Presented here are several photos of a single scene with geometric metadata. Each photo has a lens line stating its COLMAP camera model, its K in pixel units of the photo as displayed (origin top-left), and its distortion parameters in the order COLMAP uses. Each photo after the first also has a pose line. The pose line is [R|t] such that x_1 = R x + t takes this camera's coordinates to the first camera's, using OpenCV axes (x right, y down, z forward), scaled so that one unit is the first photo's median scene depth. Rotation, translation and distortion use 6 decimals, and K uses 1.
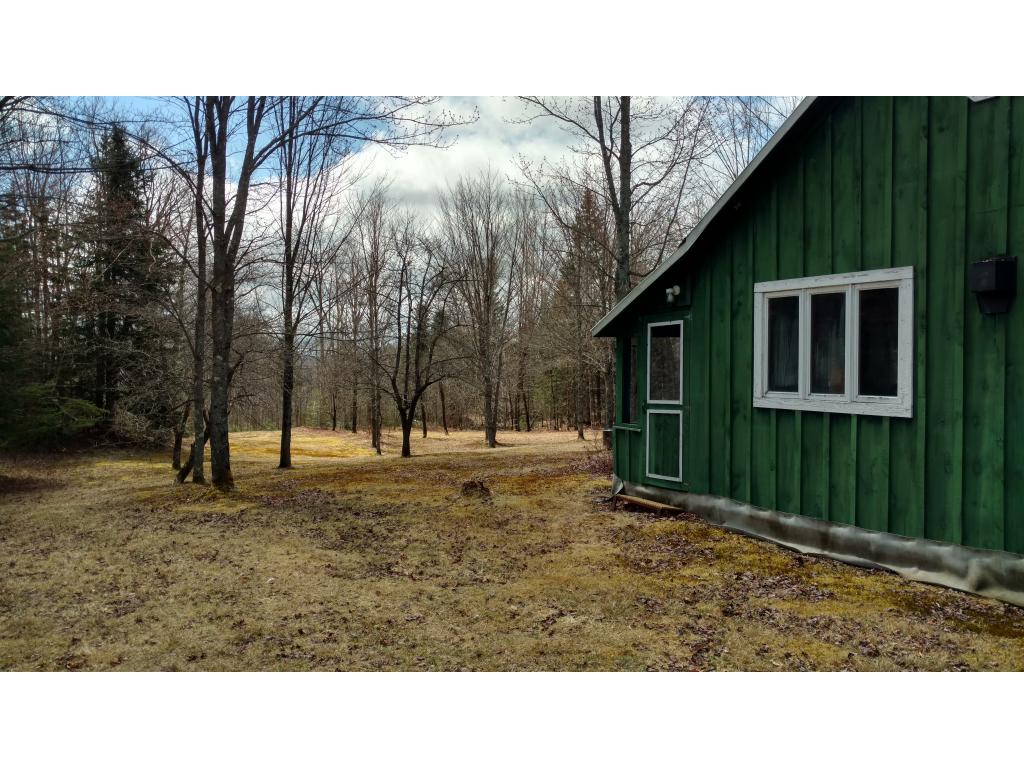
lens RADIAL K [[824.7, 0, 512.0], [0, 824.7, 384.0], [0, 0, 1]] dist [0.045622, -0.000600]
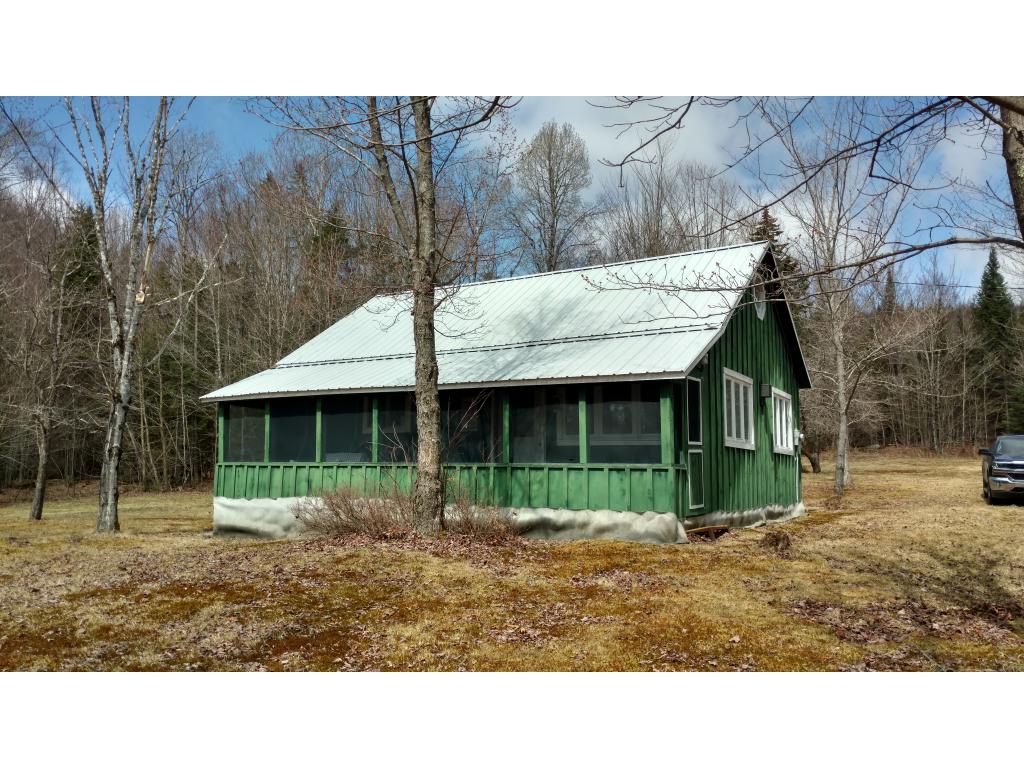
lens RADIAL K [[824.7, 0, 512.0], [0, 824.7, 384.0], [0, 0, 1]] dist [0.045622, -0.000600]
pose [[-0.507307, 0.090662, 0.856983, -0.868928], [0.012714, 0.995130, -0.097750, 0.060625], [-0.861671, -0.038693, -0.505989, 2.212941]]
